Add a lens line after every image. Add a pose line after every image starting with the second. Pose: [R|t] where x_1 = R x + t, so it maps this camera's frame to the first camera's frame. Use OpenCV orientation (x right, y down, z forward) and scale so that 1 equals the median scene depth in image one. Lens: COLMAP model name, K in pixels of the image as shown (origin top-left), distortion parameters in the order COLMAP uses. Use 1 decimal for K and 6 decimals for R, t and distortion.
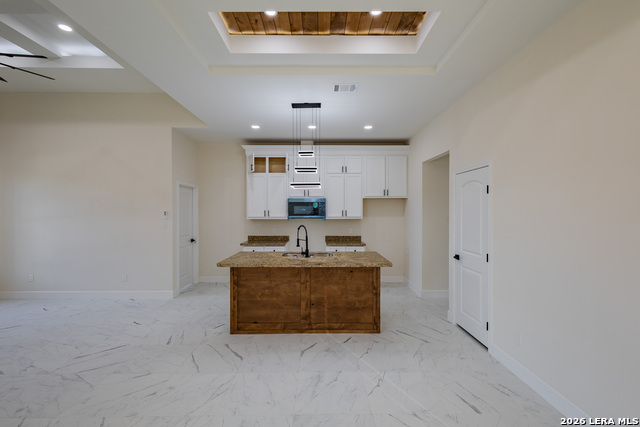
lens RADIAL K [[292.8, 0, 320.7], [0, 292.8, 214.3], [0, 0, 1]] dist [0.008460, -0.002333]
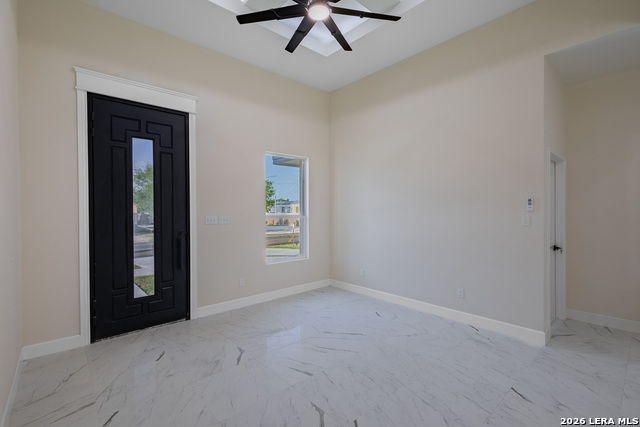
lens RADIAL K [[292.8, 0, 319.7], [0, 292.8, 213.2], [0, 0, 1]] dist [0.008460, -0.002333]
pose [[0.656921, 0.003724, -0.753951, -0.371716], [-0.003872, 0.999991, 0.001565, 0.022567], [0.753950, 0.001891, 0.656929, 0.282069]]
